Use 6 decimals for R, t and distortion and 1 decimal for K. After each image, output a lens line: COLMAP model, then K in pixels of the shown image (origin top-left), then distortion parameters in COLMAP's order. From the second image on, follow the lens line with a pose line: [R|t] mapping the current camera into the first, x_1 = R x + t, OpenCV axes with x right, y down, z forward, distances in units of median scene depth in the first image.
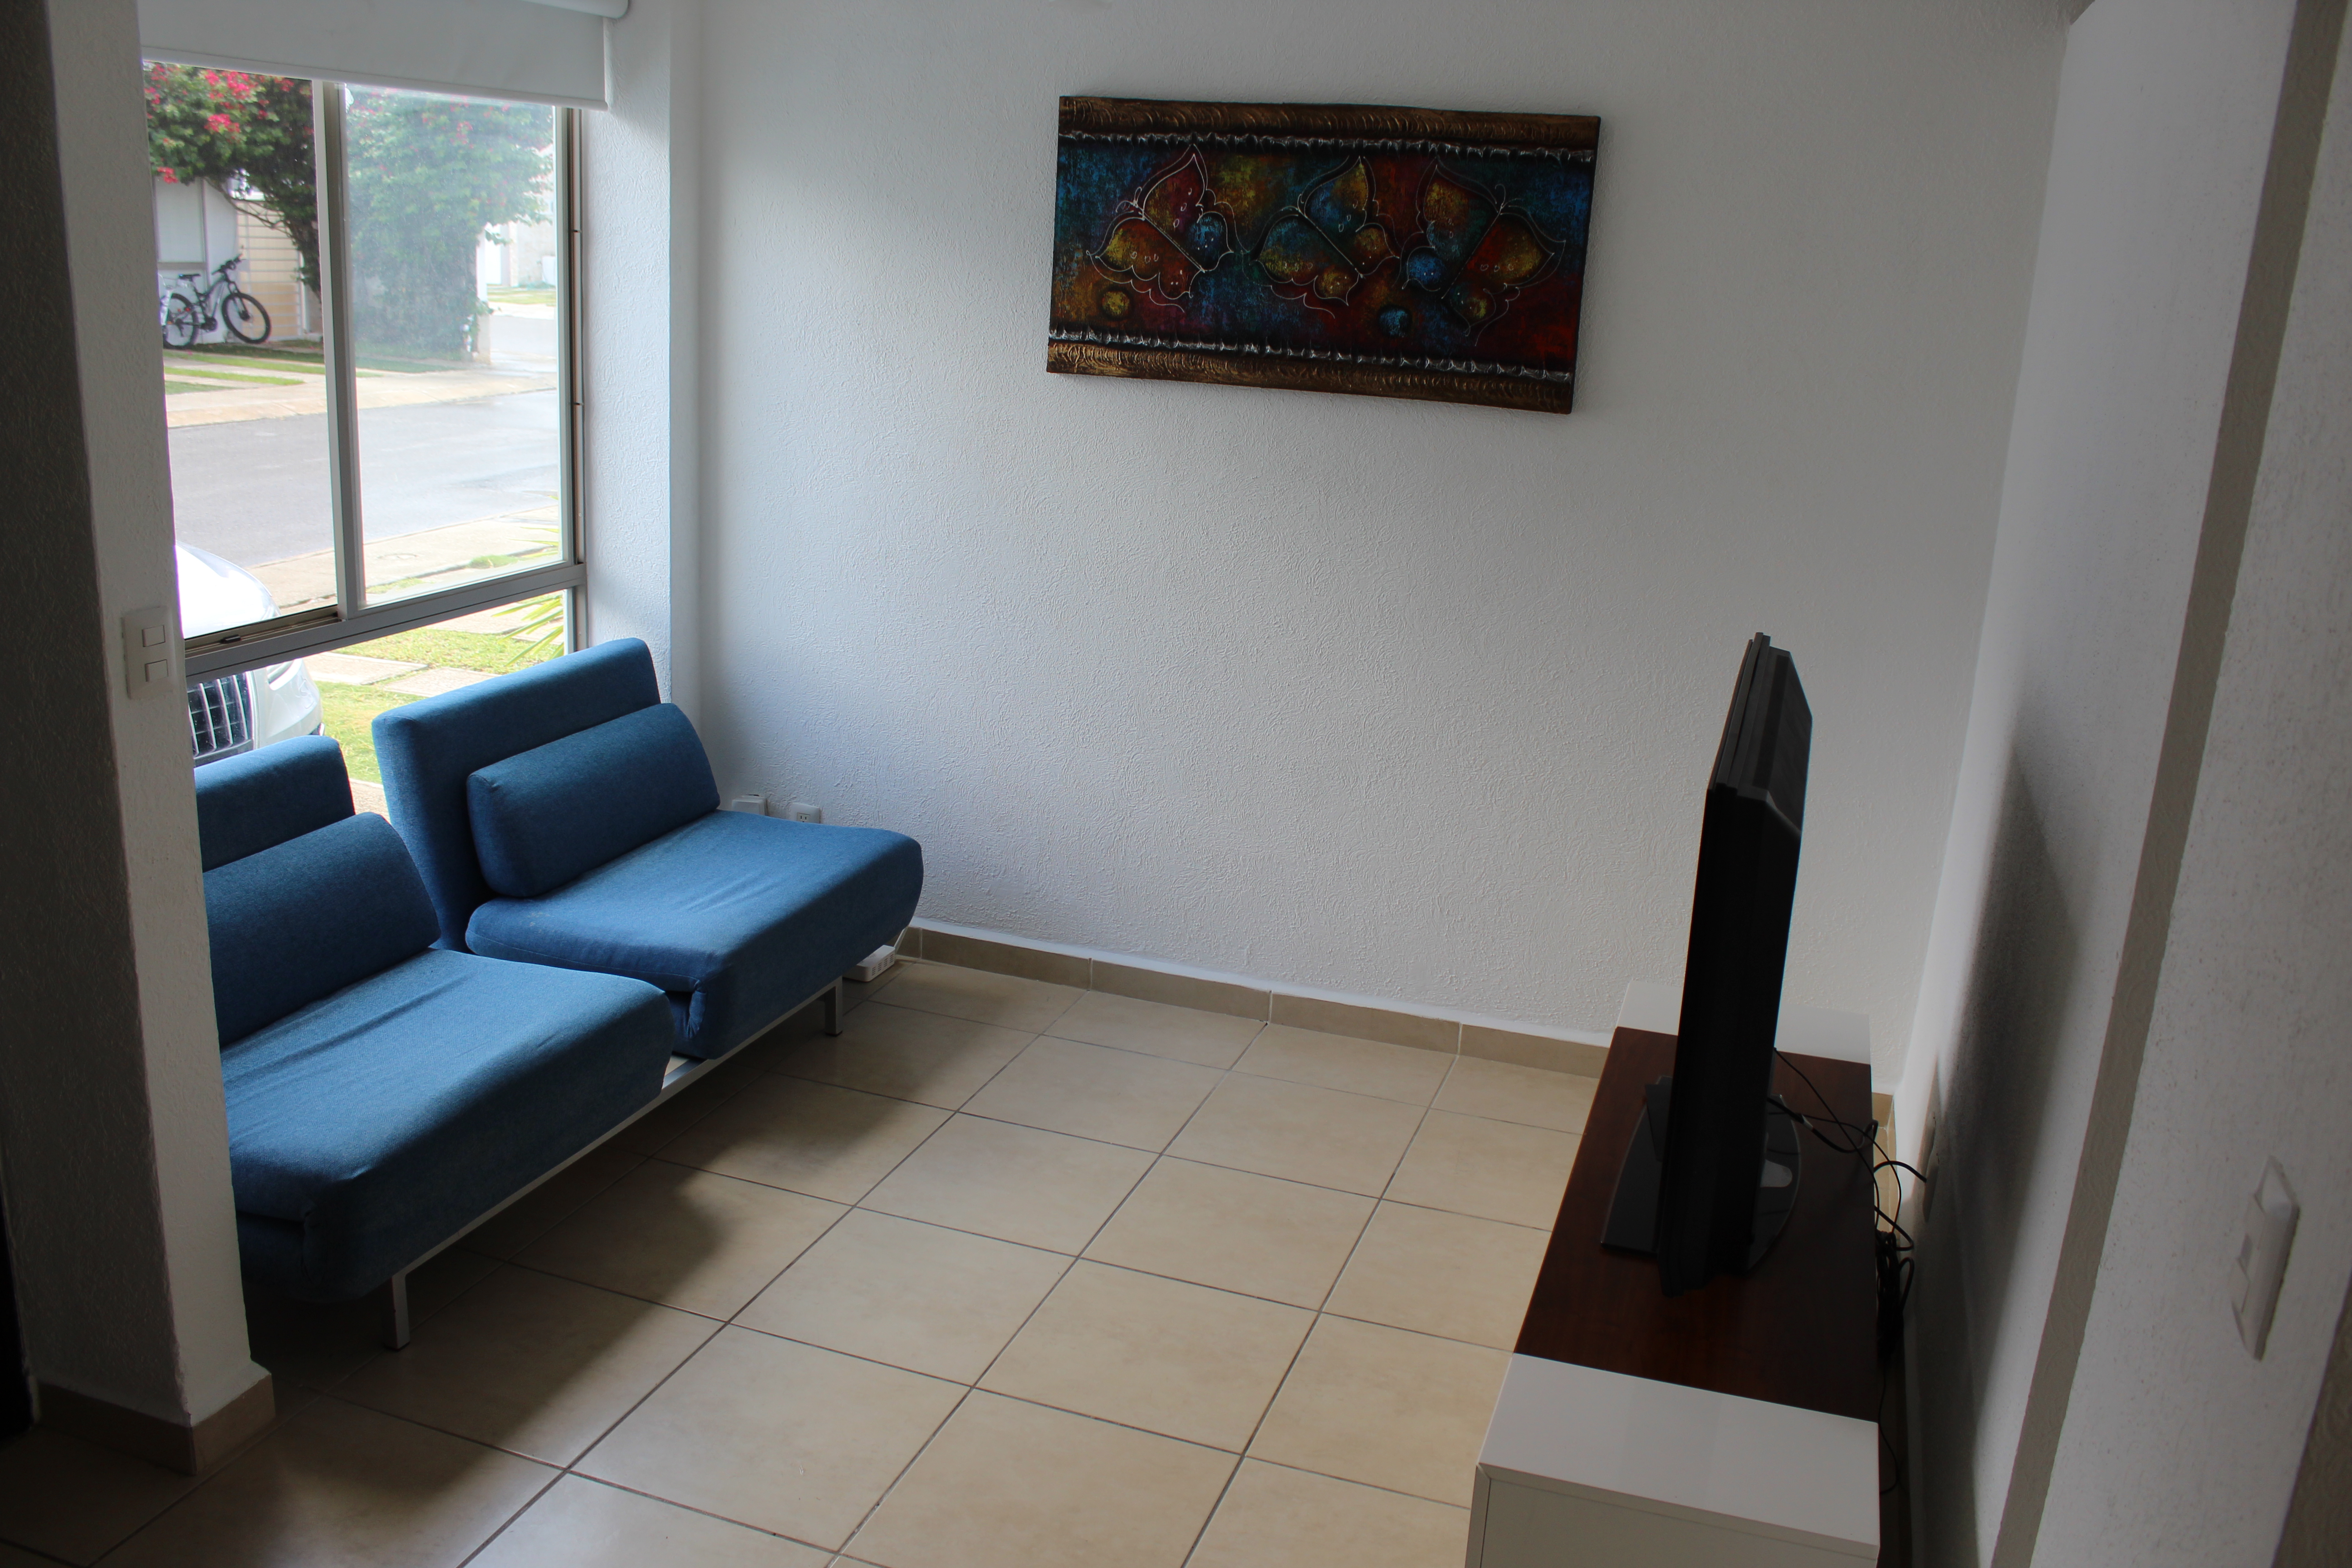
lens RADIAL K [[1946.9, 0, 1174.0], [0, 1946.9, 779.0], [0, 0, 1]] dist [-0.147598, 0.115940]
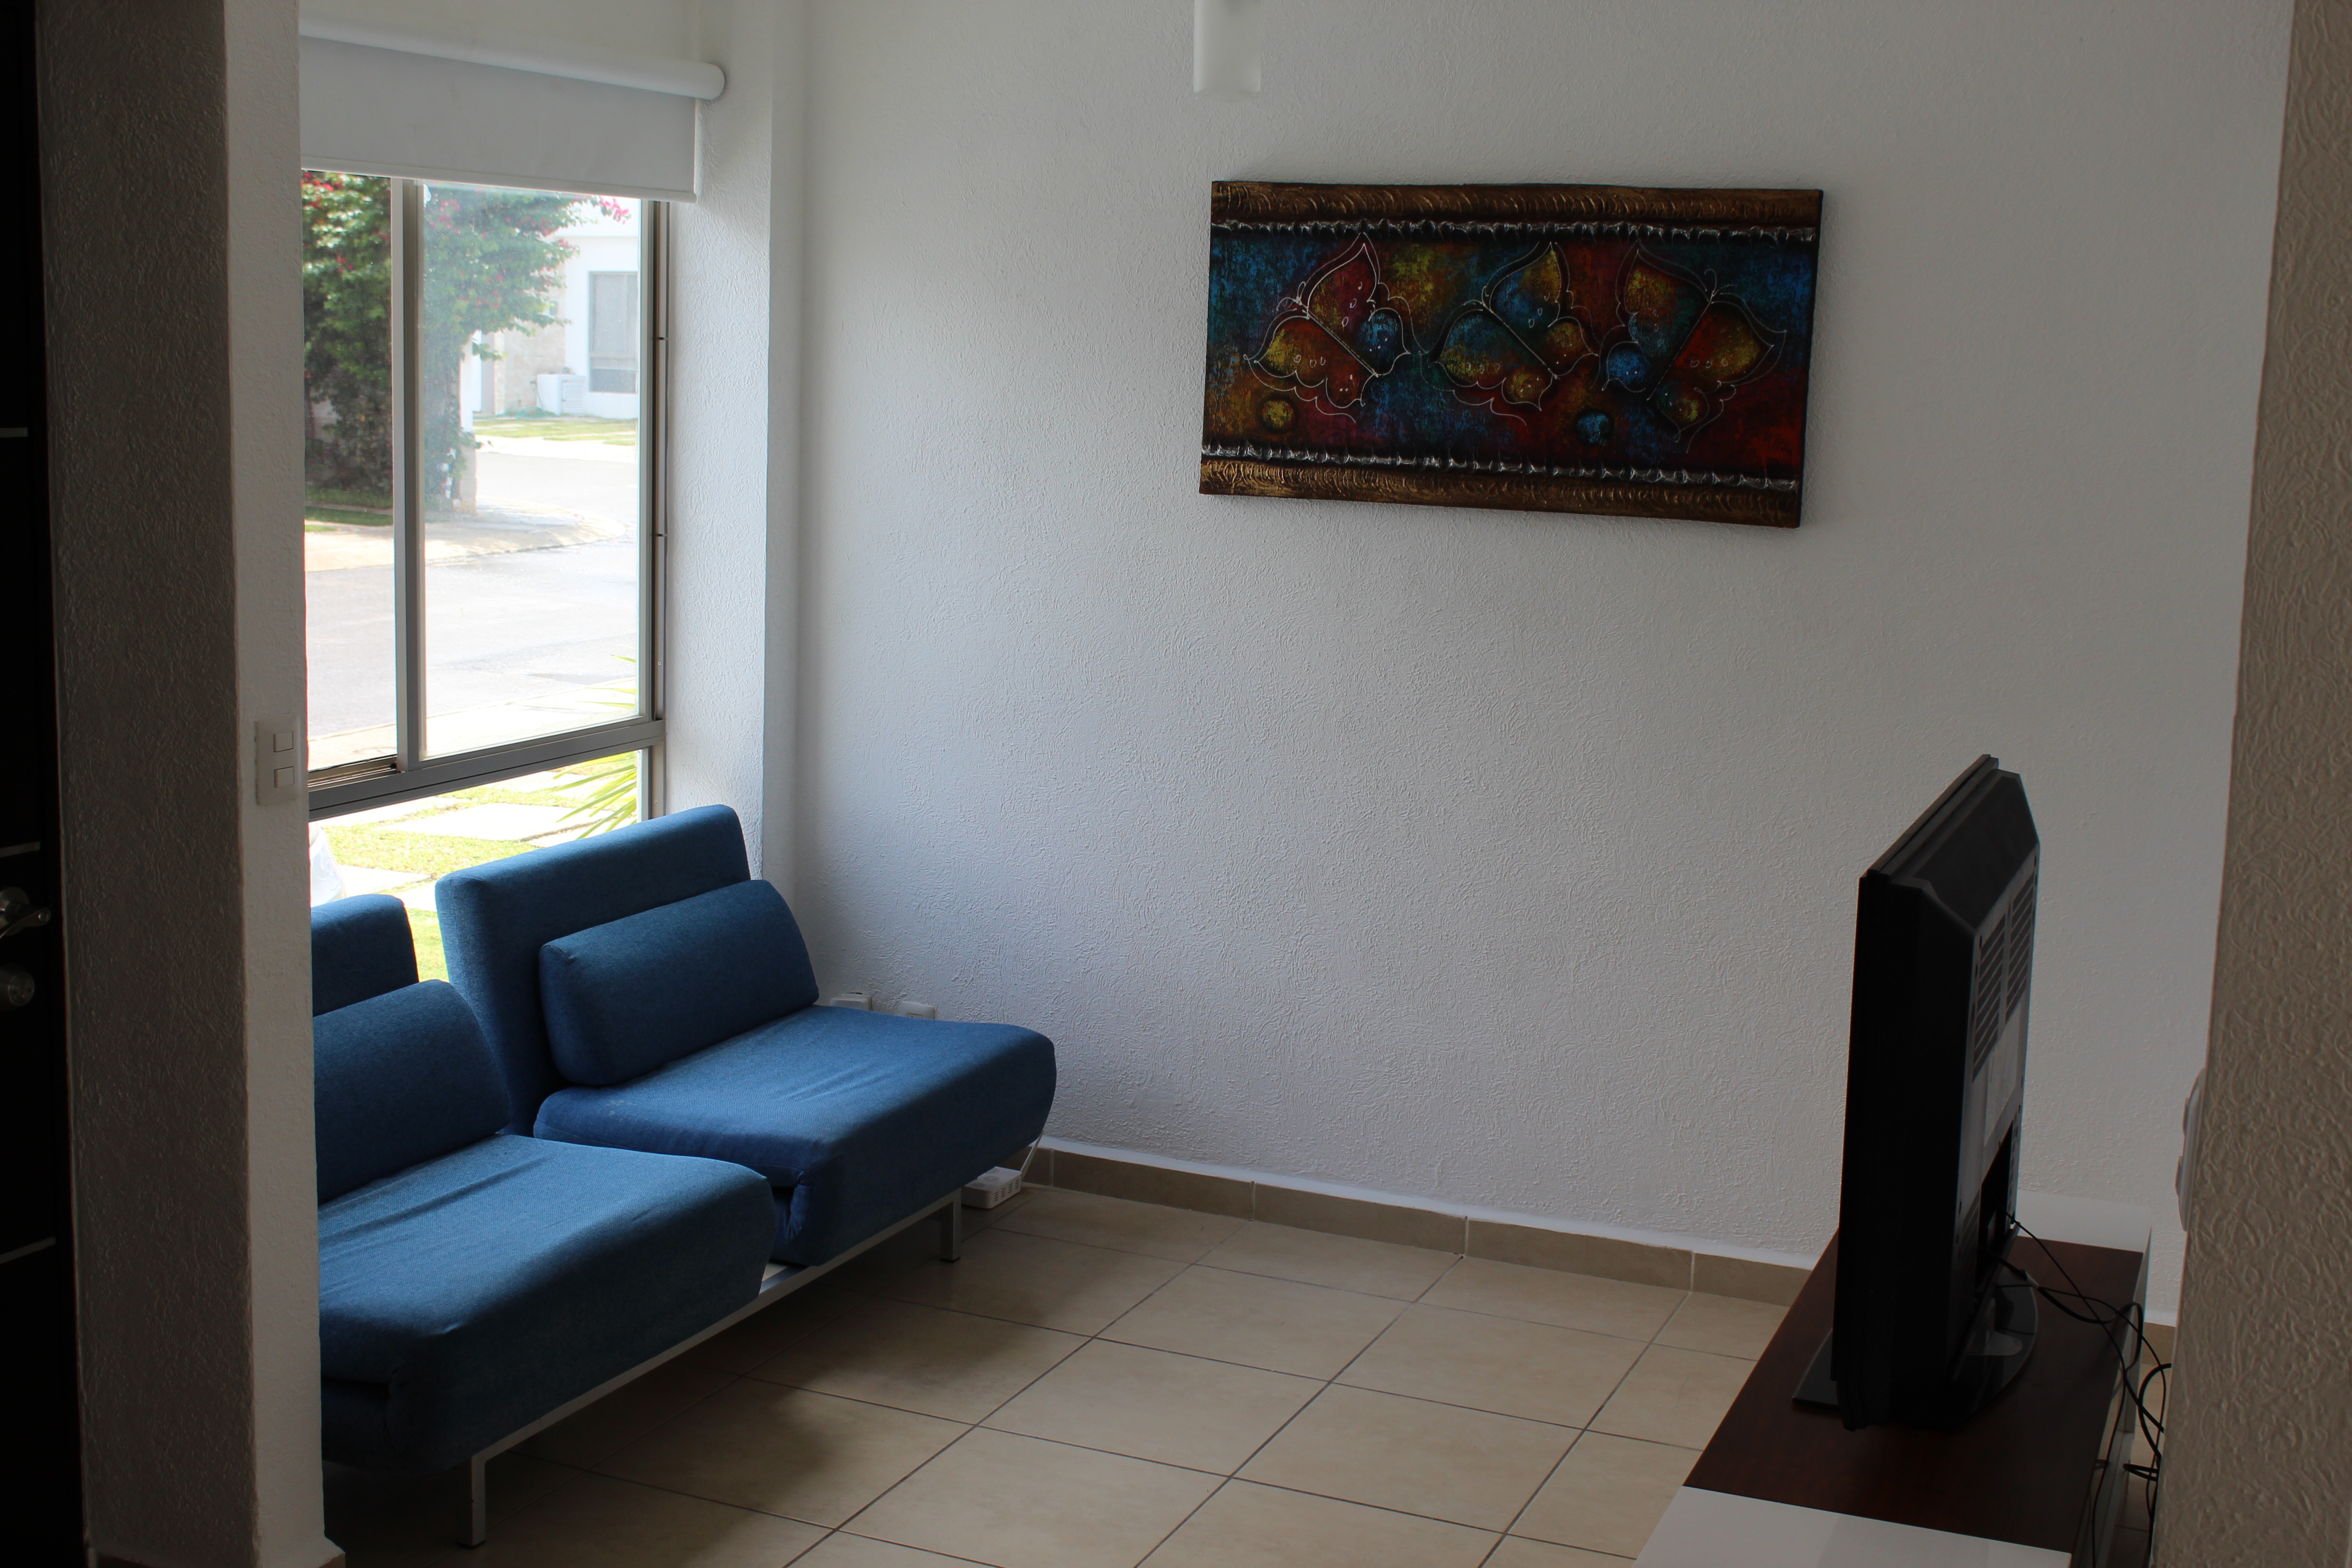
lens RADIAL K [[2737.4, 0, 1183.8], [0, 2737.4, 790.0], [0, 0, 1]] dist [-0.060783, 0.000000]
pose [[0.996967, -0.007455, -0.077461, 0.022795], [-0.001232, 0.993765, -0.111487, 0.063016], [0.077810, 0.111244, 0.990742, -0.218800]]
